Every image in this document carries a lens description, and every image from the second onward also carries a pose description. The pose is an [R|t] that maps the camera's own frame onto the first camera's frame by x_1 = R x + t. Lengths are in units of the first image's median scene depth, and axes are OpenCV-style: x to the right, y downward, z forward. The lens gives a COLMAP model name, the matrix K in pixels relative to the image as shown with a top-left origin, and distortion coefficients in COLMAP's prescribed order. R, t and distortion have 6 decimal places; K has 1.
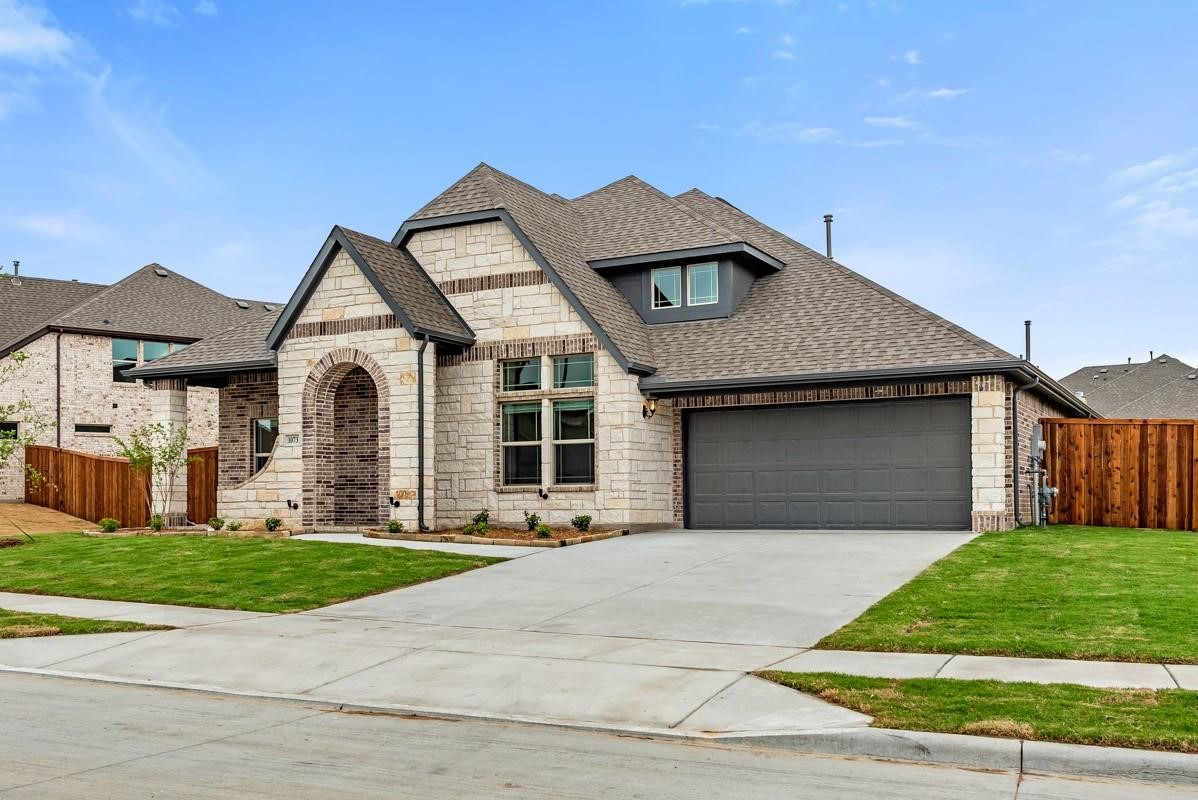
lens RADIAL K [[1202.3, 0, 599.0], [0, 1202.3, 400.0], [0, 0, 1]] dist [0.003909, 0.004760]
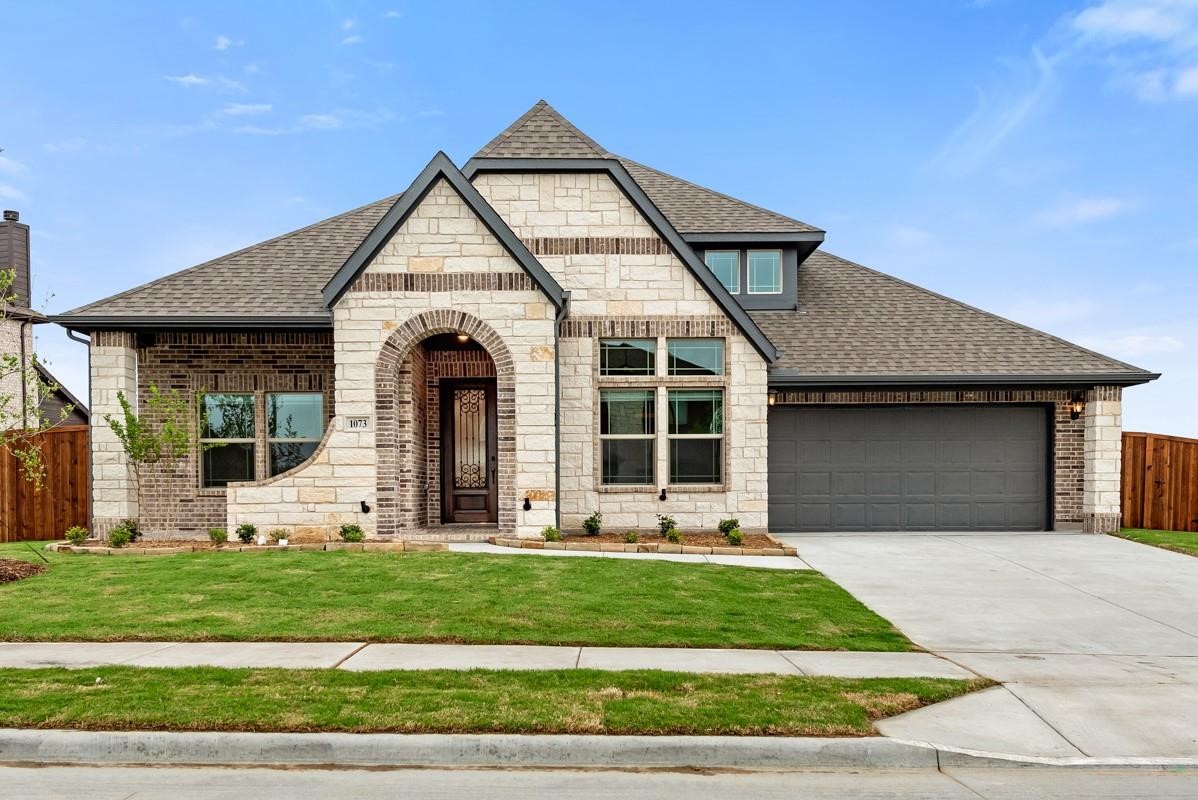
lens RADIAL K [[1165.9, 0, 598.2], [0, 1165.9, 481.4], [0, 0, 1]] dist [0.001836, 0.007530]
pose [[0.870446, 0.009421, 0.492173, -0.497034], [-0.044509, 0.997228, 0.059630, 0.019003], [-0.490247, -0.073811, 0.868452, 0.274804]]
